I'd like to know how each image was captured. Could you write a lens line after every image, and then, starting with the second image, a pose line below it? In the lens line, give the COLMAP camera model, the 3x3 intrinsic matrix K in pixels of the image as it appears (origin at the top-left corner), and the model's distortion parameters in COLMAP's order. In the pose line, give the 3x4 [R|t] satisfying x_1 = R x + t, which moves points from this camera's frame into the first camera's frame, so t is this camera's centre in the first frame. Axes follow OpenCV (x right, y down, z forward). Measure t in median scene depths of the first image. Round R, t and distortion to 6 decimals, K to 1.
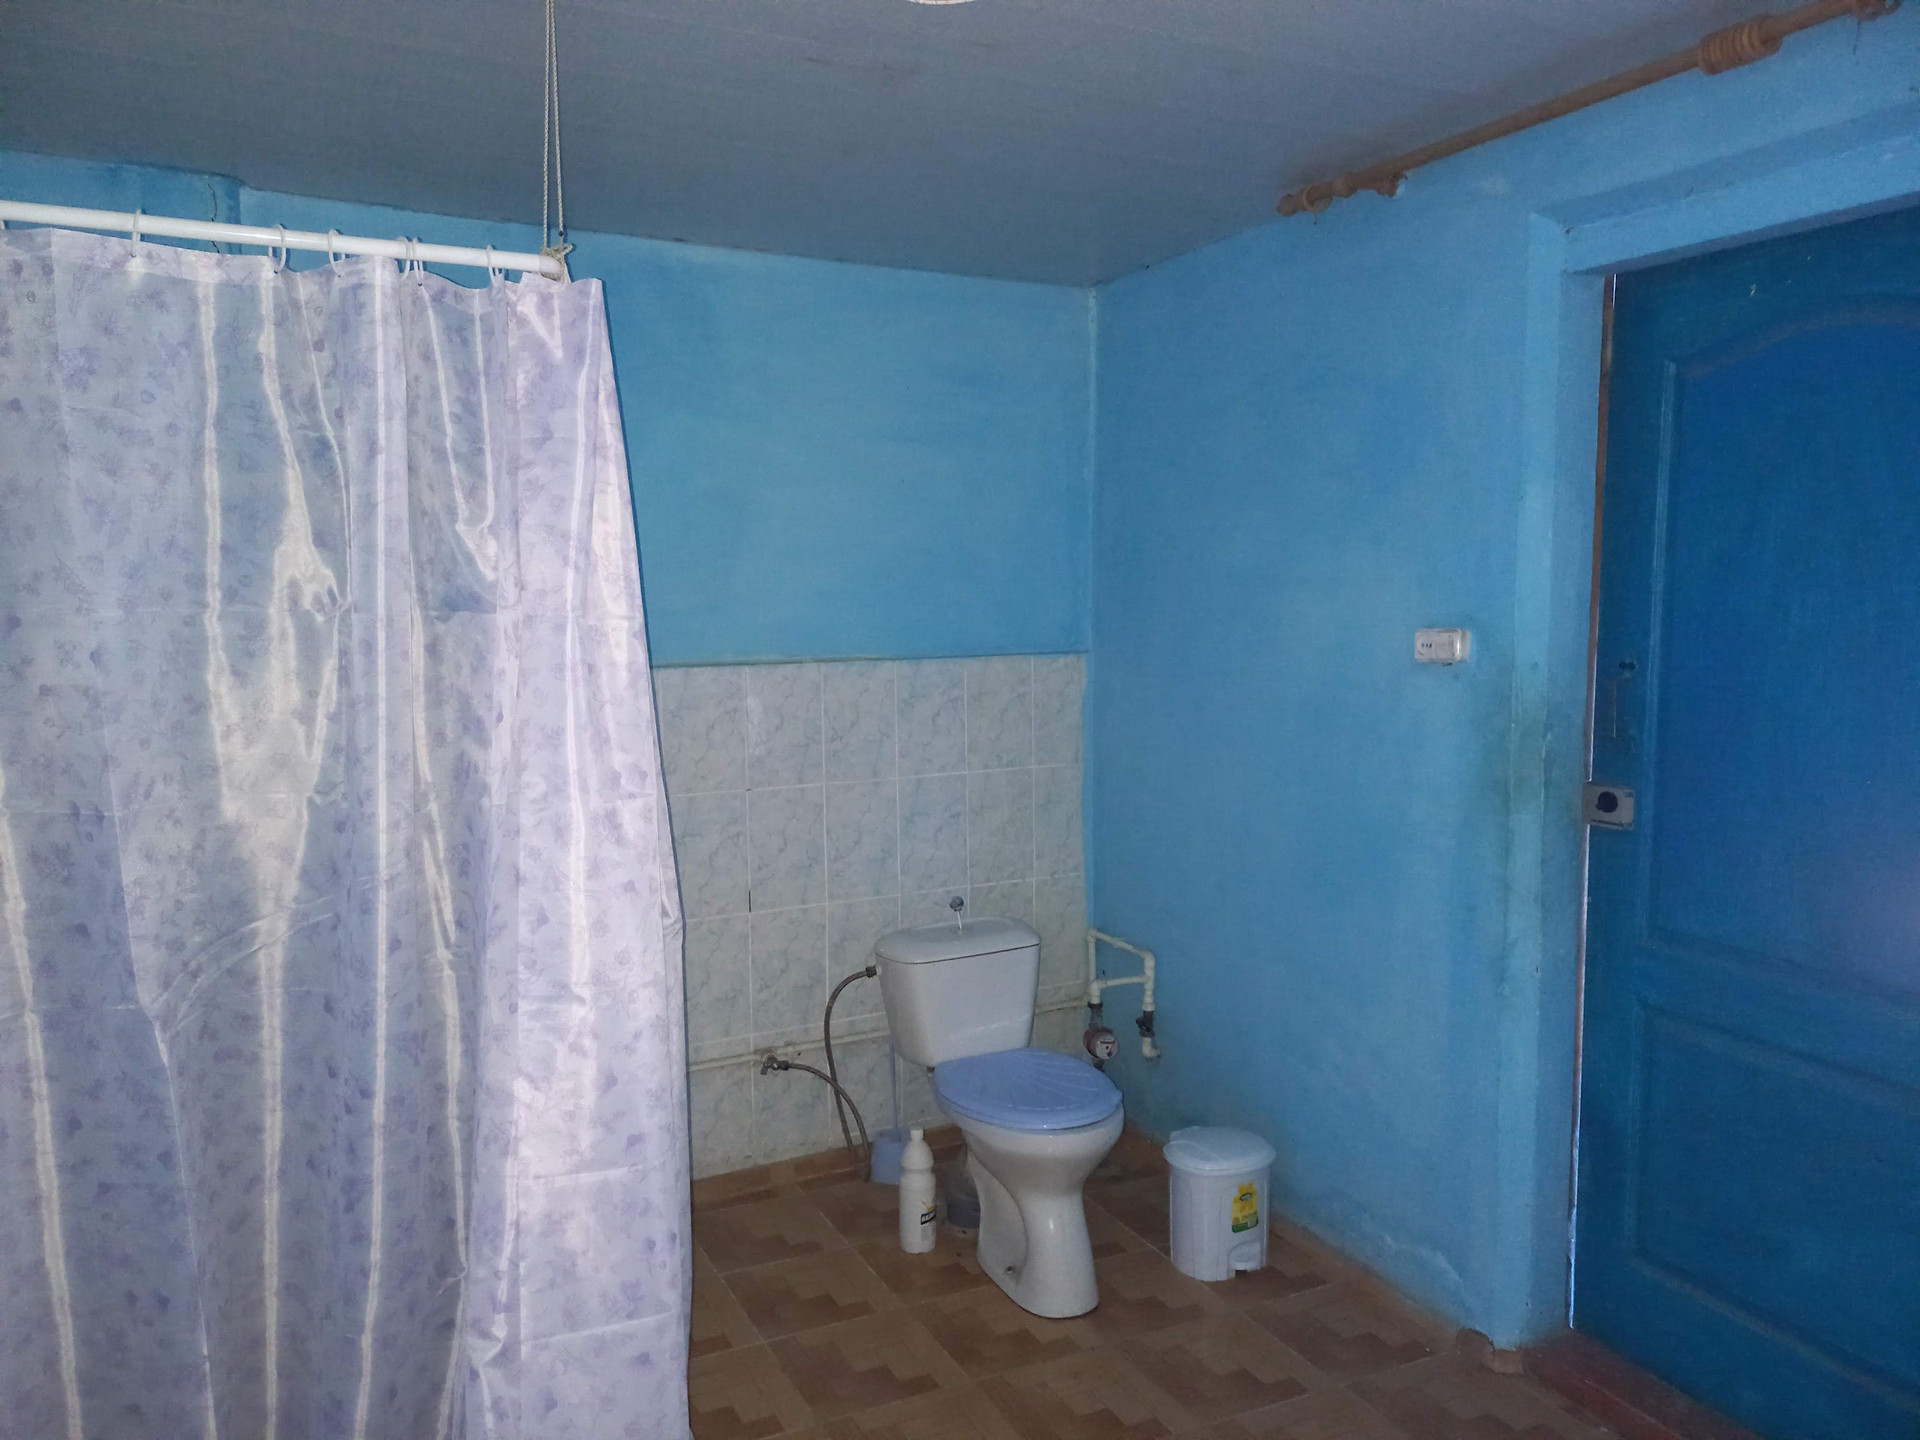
lens RADIAL K [[1432.2, 0, 934.8], [0, 1432.2, 706.7], [0, 0, 1]] dist [0.074545, -0.061397]
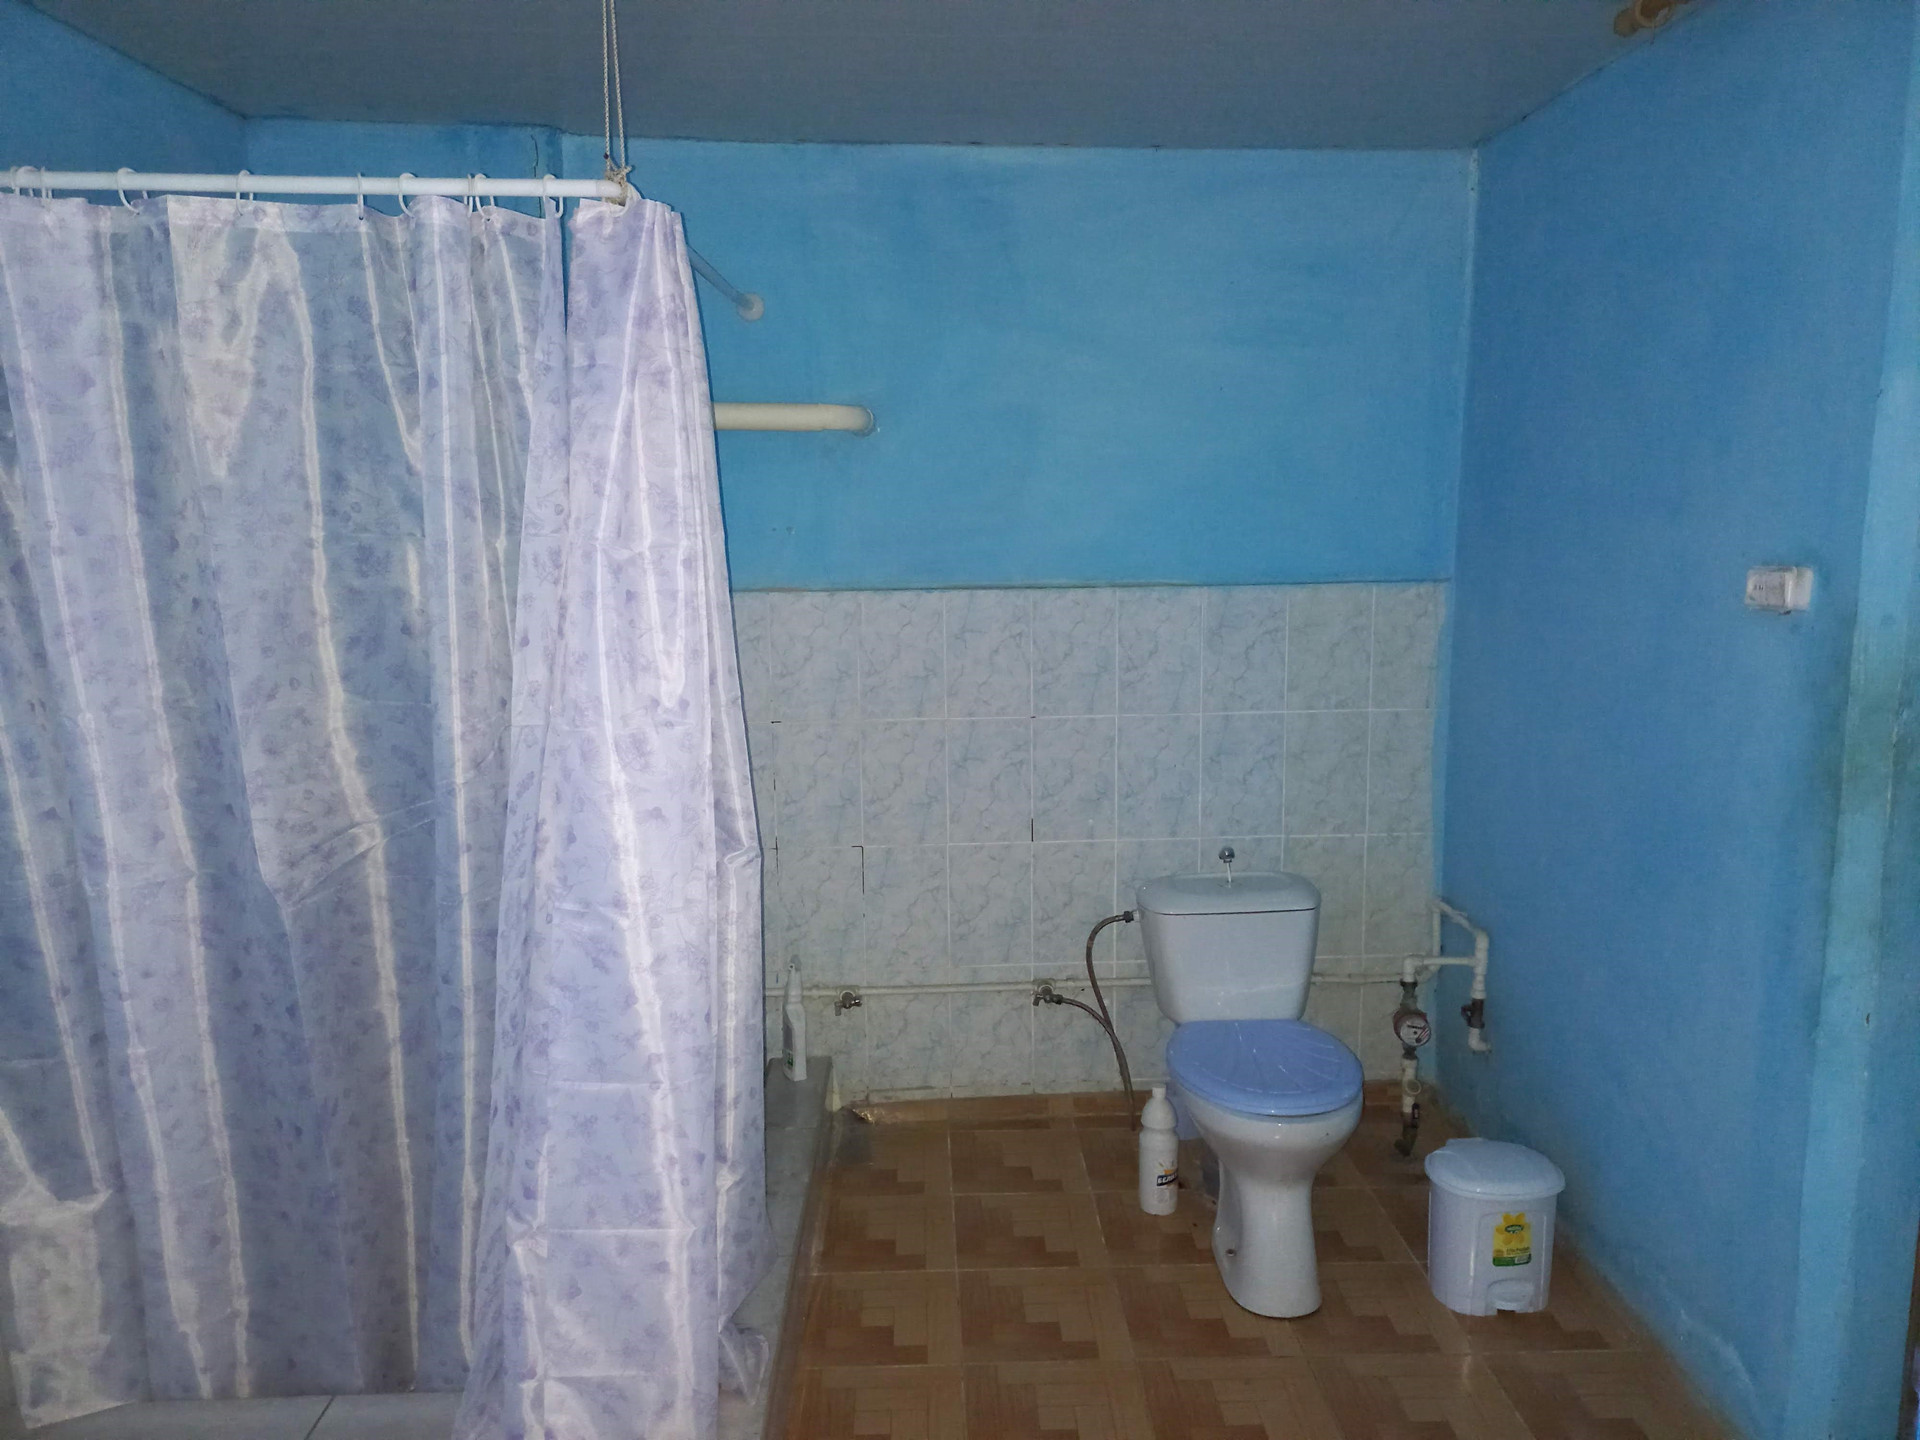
lens RADIAL K [[1432.2, 0, 959.6], [0, 1432.2, 713.8], [0, 0, 1]] dist [0.074545, -0.061397]
pose [[0.917095, 0.060022, -0.394123, 0.230037], [-0.033395, 0.996693, 0.074083, -0.016262], [0.397267, -0.054779, 0.916067, 0.098831]]
